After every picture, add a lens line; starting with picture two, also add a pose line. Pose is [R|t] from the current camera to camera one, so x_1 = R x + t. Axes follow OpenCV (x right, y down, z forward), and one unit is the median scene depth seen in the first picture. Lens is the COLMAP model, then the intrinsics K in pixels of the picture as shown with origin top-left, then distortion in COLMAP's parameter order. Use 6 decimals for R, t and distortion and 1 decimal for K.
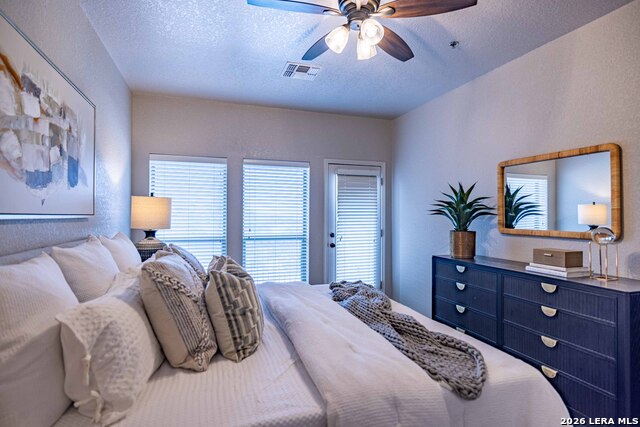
lens RADIAL K [[350.6, 0, 320.0], [0, 350.6, 213.5], [0, 0, 1]] dist [0.000701, 0.000696]
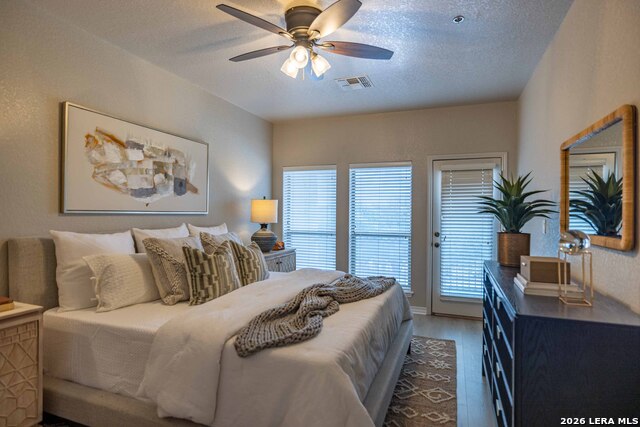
lens RADIAL K [[350.6, 0, 320.0], [0, 350.6, 213.5], [0, 0, 1]] dist [0.000701, 0.000696]
pose [[0.765987, 0.002542, -0.642851, 0.589632], [-0.001791, 0.999997, 0.001820, 0.004588], [0.642854, -0.000243, 0.765989, 0.087395]]
